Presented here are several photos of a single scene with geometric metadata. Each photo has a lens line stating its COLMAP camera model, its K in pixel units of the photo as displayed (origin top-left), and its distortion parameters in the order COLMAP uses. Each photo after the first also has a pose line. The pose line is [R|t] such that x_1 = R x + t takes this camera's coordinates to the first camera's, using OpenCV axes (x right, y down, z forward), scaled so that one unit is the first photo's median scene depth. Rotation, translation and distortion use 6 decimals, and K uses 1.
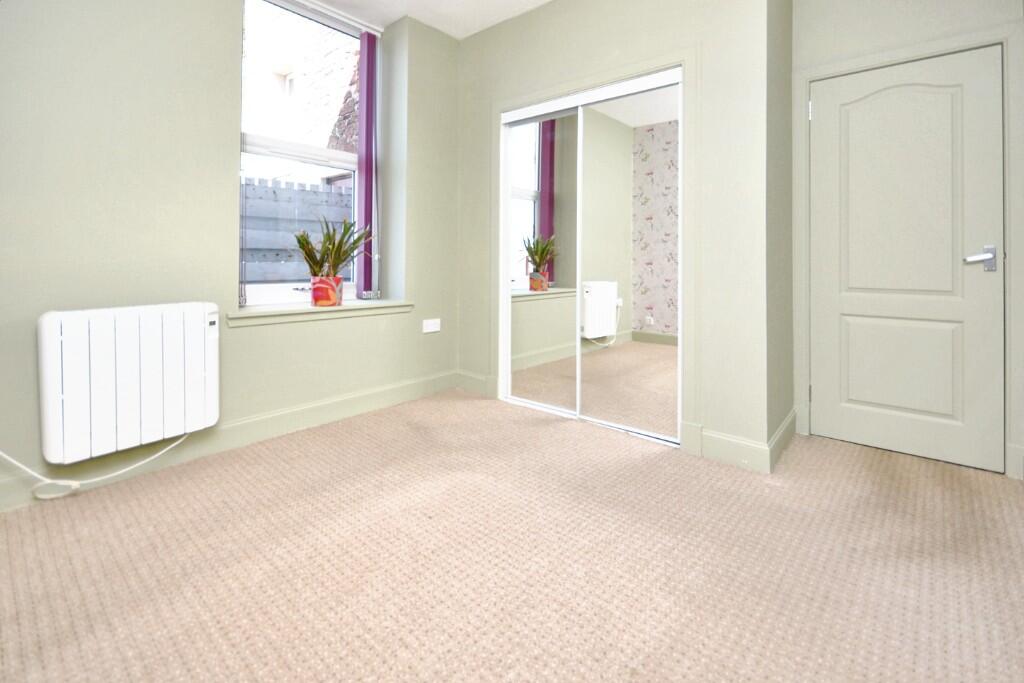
lens RADIAL K [[455.3, 0, 512.3], [0, 455.3, 342.6], [0, 0, 1]] dist [-0.001621, 0.000119]
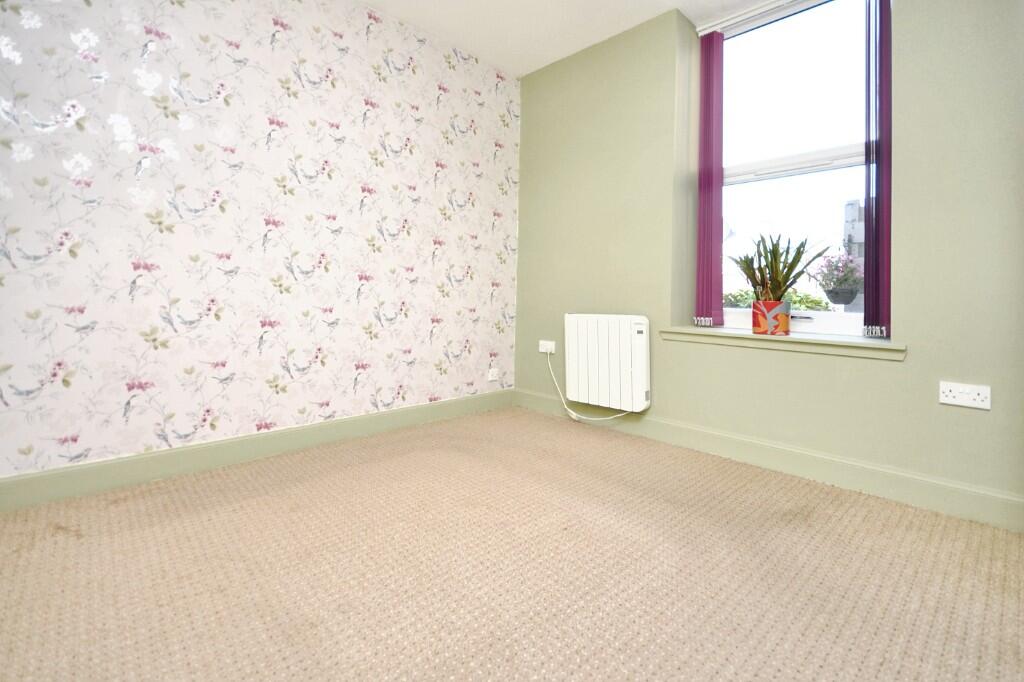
lens RADIAL K [[455.3, 0, 512.3], [0, 455.3, 340.1], [0, 0, 1]] dist [-0.001621, 0.000119]
pose [[-0.070805, 0.091956, -0.993243, 0.656388], [-0.192178, 0.975829, 0.104043, -0.085010], [0.978802, 0.198246, -0.051422, 0.719415]]
